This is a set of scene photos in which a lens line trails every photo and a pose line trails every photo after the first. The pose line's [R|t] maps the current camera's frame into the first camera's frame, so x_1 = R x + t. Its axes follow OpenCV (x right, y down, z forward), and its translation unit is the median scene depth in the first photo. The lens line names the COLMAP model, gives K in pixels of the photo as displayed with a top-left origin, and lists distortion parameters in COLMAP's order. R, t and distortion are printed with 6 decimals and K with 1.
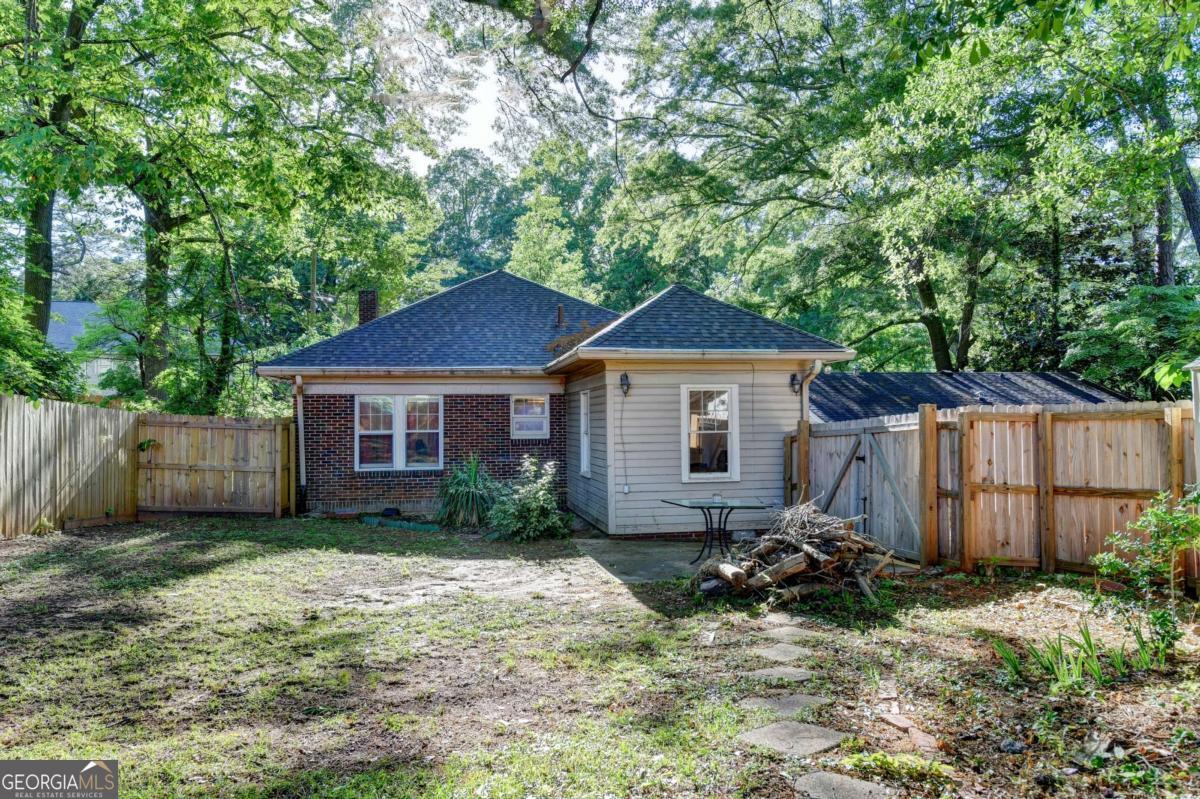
lens RADIAL K [[782.2, 0, 598.9], [0, 782.2, 388.6], [0, 0, 1]] dist [0.008275, -0.000837]
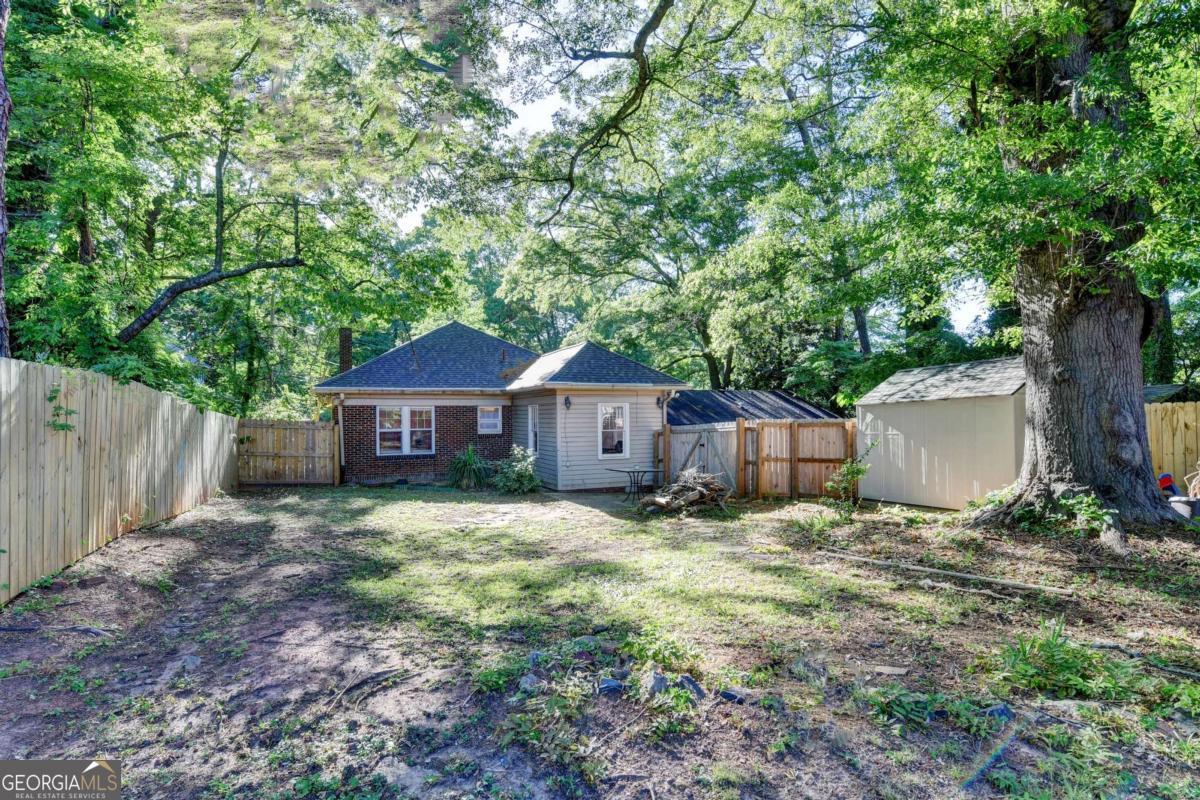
lens RADIAL K [[567.6, 0, 601.7], [0, 567.6, 406.4], [0, 0, 1]] dist [-0.003399, -0.000021]
pose [[0.972349, 0.007028, 0.233428, -0.143507], [-0.012395, 0.999691, 0.021531, -0.019772], [-0.233204, -0.023829, 0.972136, -0.175492]]
